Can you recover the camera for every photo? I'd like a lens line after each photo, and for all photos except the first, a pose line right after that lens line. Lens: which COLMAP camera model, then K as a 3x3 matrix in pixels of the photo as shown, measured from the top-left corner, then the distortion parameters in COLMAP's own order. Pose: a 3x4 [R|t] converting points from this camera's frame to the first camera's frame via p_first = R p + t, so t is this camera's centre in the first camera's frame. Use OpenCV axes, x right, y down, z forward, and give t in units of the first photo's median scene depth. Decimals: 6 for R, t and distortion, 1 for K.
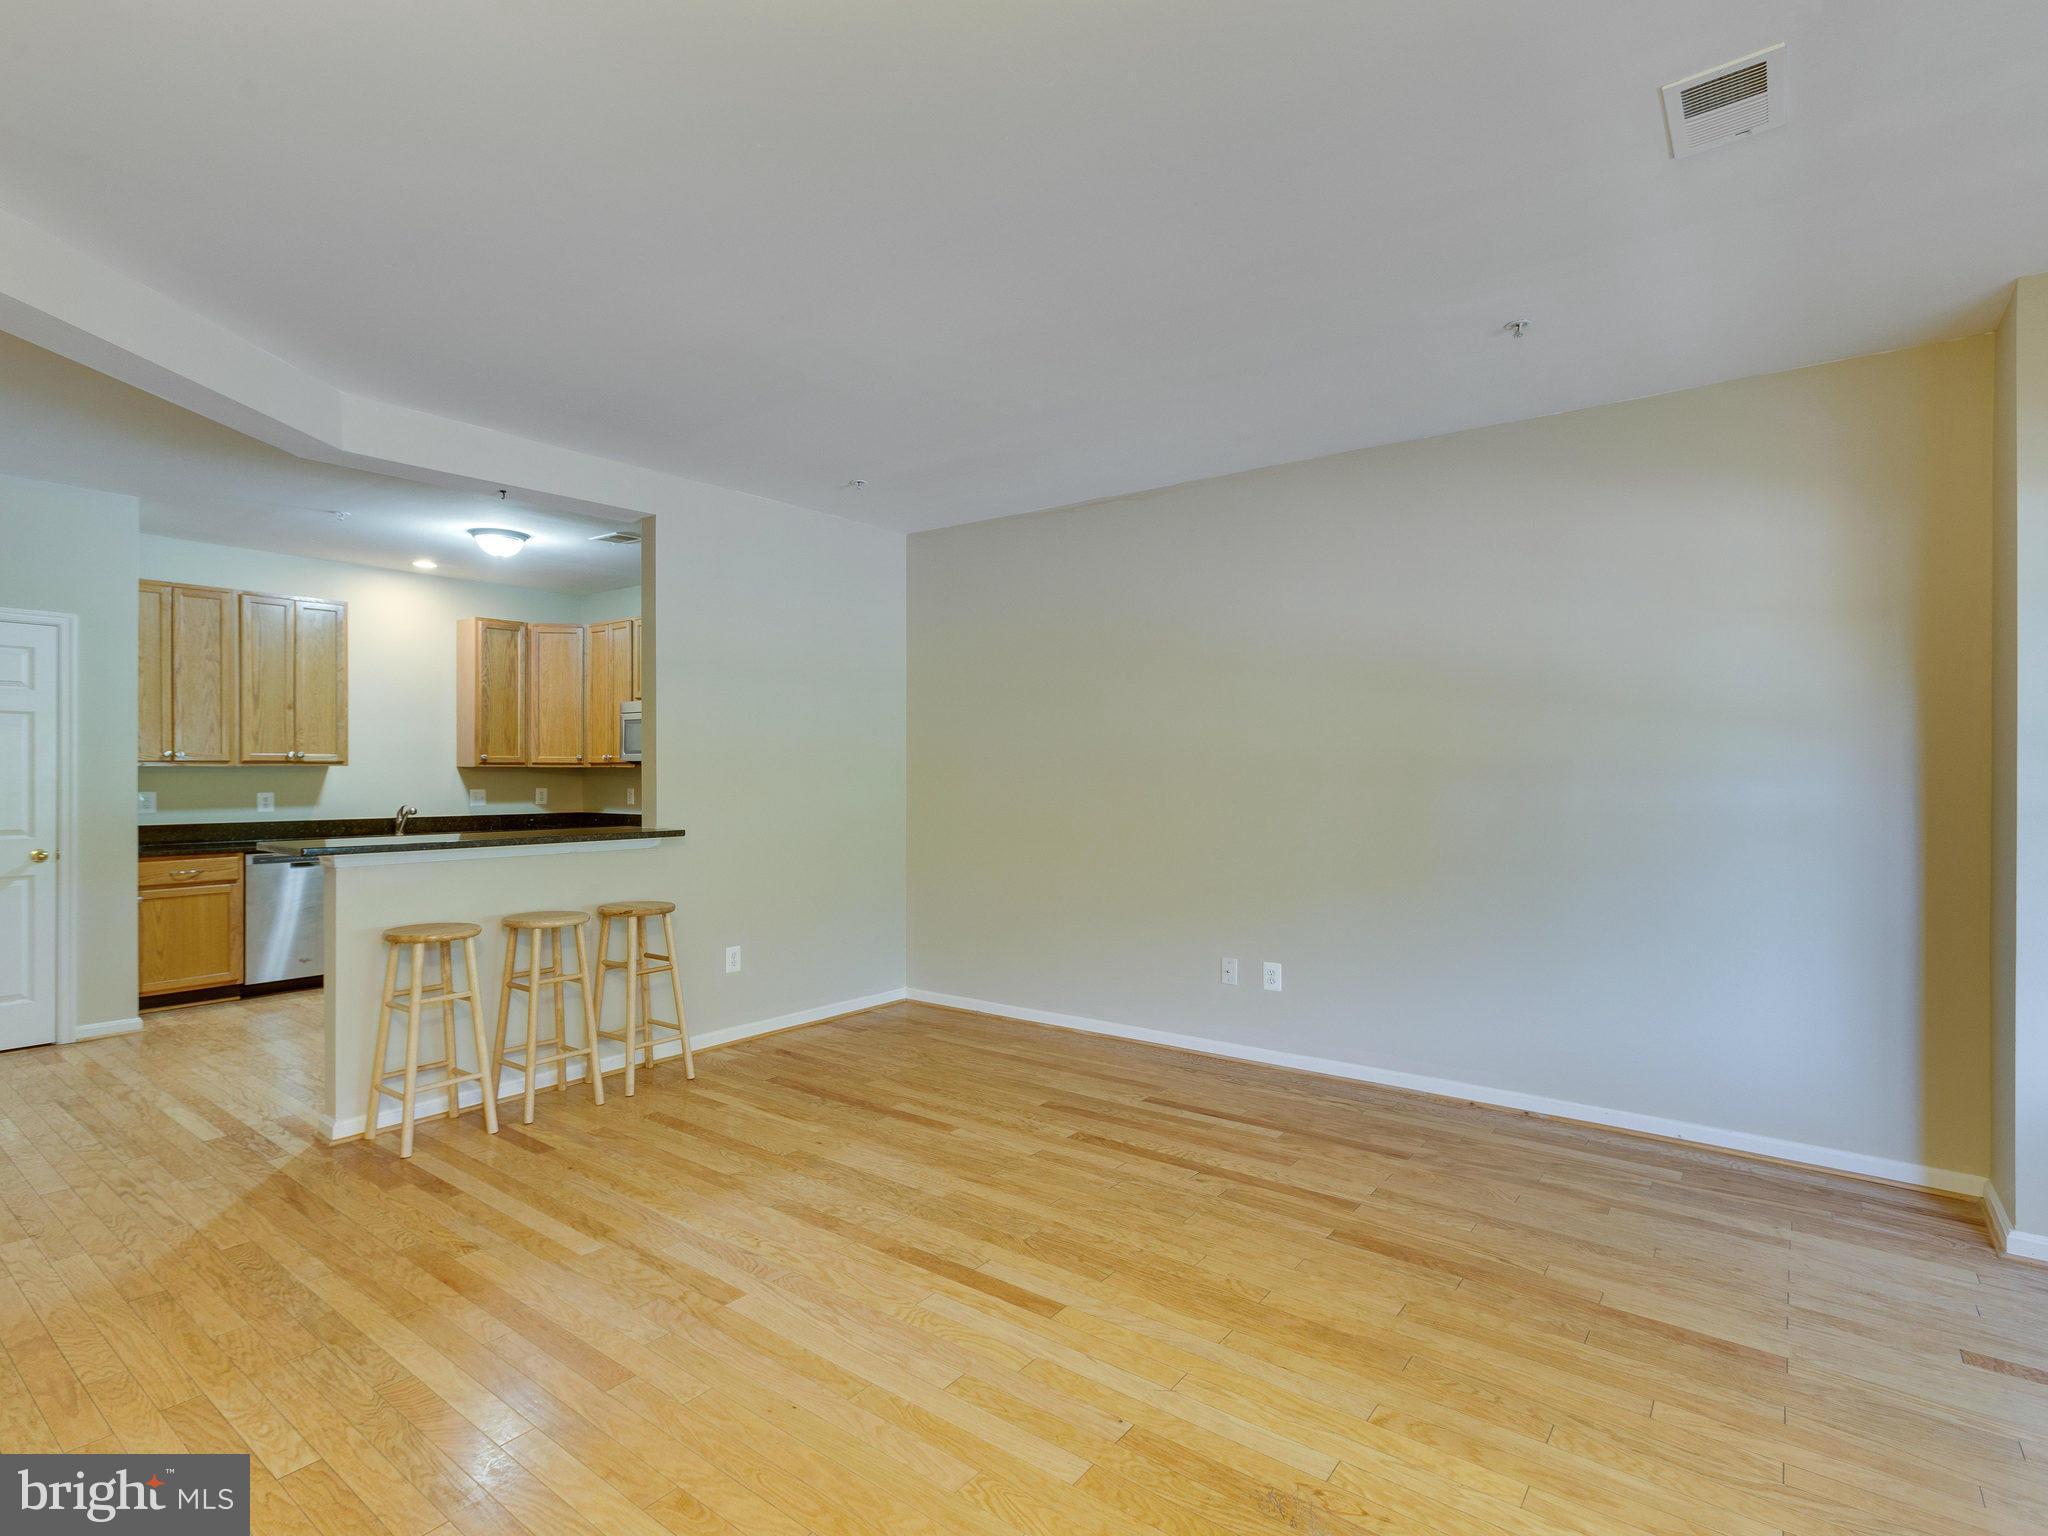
lens RADIAL K [[1020.3, 0, 1031.4], [0, 1020.3, 770.4], [0, 0, 1]] dist [-0.019816, 0.011784]
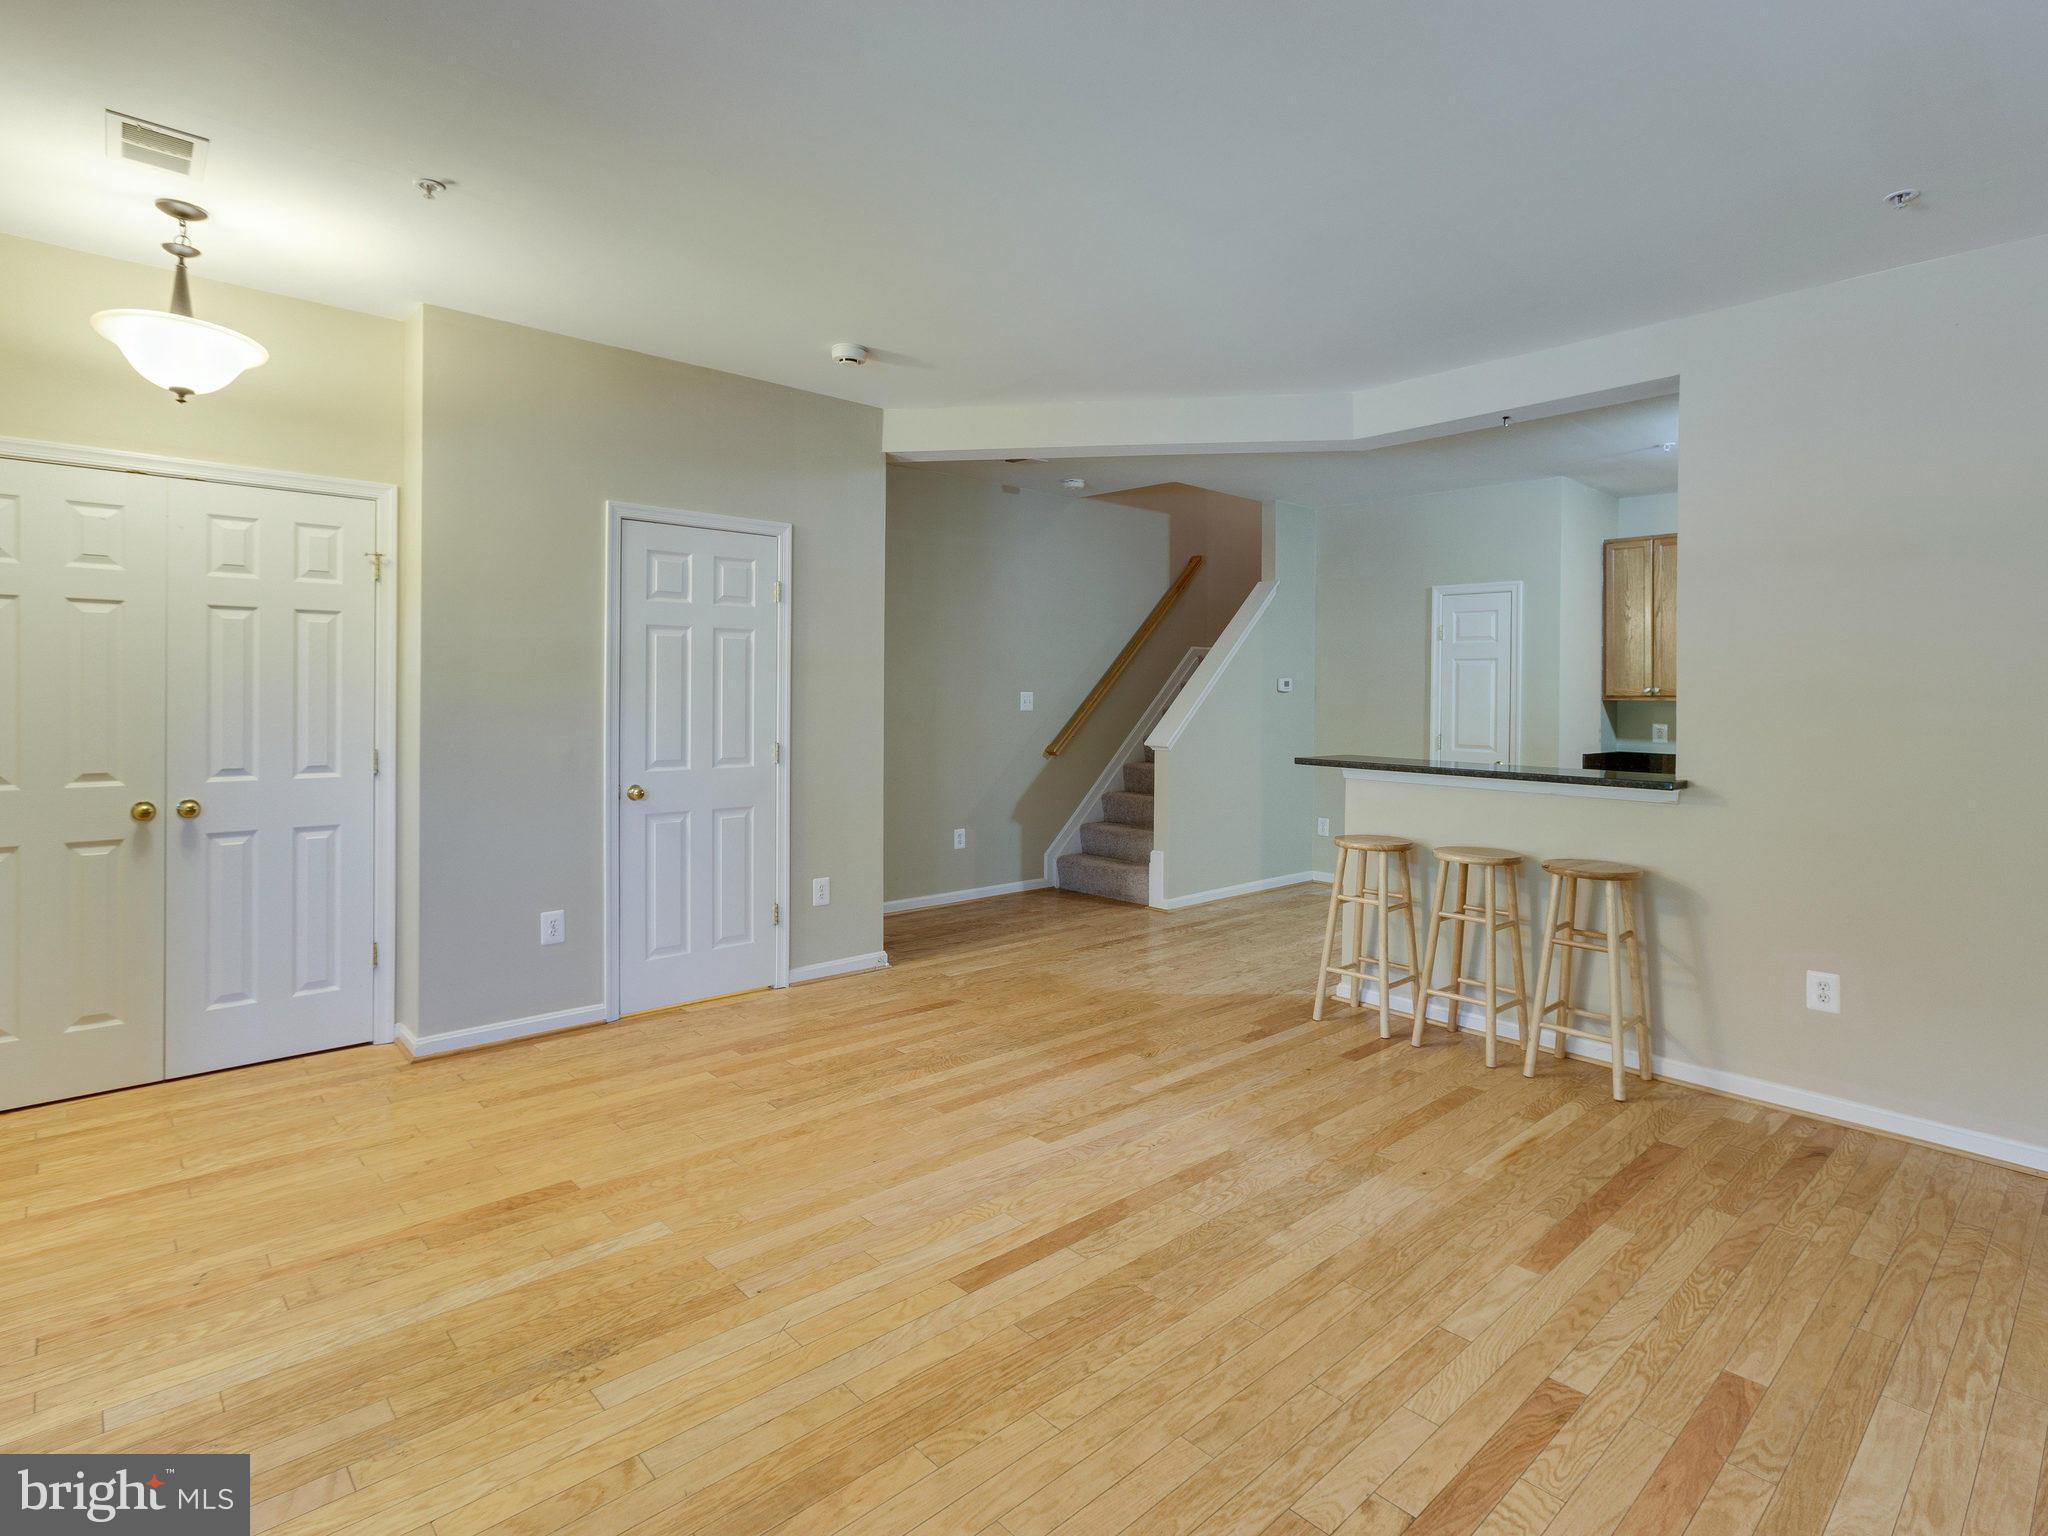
lens RADIAL K [[1055.0, 0, 1018.6], [0, 1055.0, 699.4], [0, 0, 1]] dist [-0.022178, 0.012690]
pose [[-0.182815, -0.000044, -0.983147, 0.590740], [-0.014649, 0.999889, 0.002679, 0.002179], [0.983038, 0.014892, -0.182795, 0.763526]]
